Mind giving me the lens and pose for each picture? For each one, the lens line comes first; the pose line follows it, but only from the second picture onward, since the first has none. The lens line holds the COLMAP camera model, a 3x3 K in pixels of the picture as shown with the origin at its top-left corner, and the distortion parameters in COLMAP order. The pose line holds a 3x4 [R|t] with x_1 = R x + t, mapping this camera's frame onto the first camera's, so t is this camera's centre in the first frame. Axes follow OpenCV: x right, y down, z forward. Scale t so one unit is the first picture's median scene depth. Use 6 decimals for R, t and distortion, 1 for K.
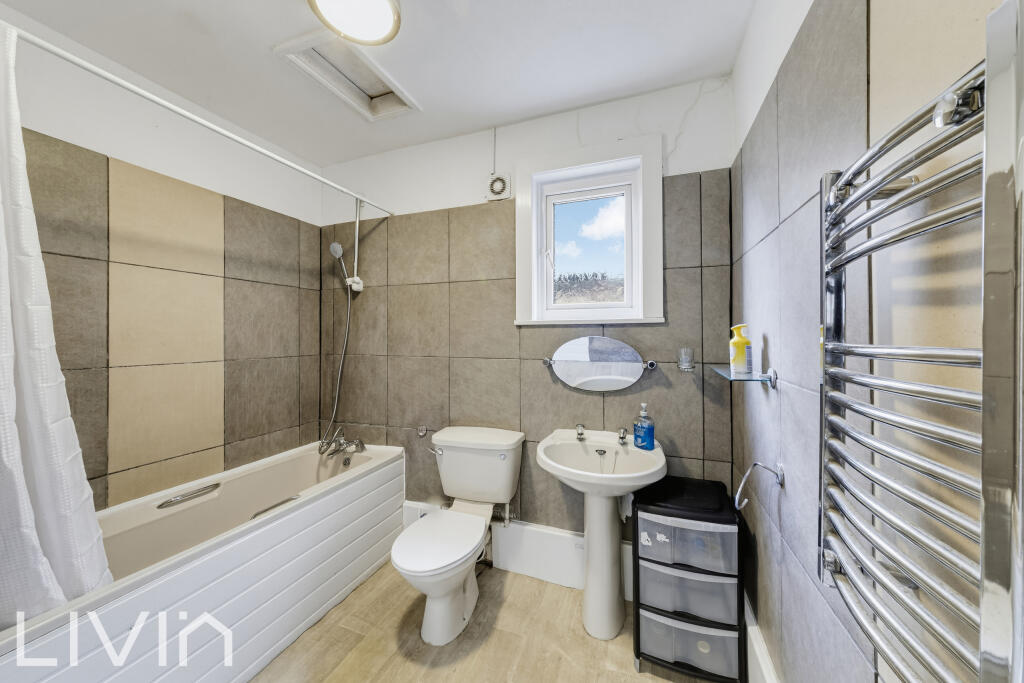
lens RADIAL K [[360.2, 0, 512.3], [0, 360.2, 337.7], [0, 0, 1]] dist [-0.002095, -0.000061]
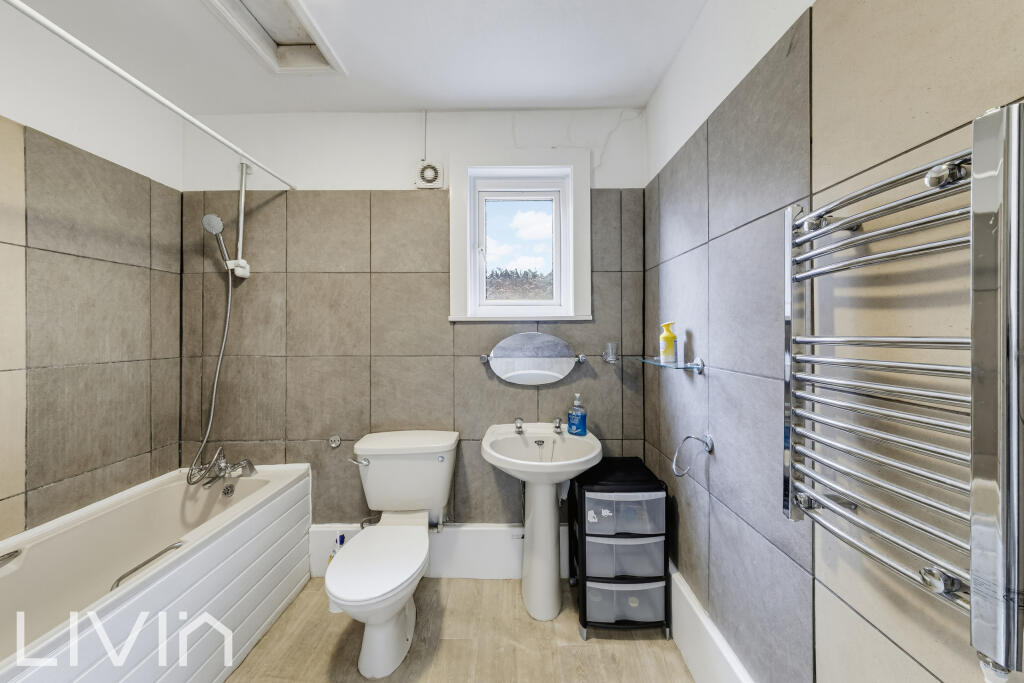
lens RADIAL K [[361.5, 0, 512.1], [0, 361.5, 335.4], [0, 0, 1]] dist [-0.000144, 0.000179]
pose [[0.939050, -0.003826, 0.343760, -0.164910], [0.003392, 0.999993, 0.001863, 0.002408], [-0.343765, -0.000584, 0.939056, 0.033535]]
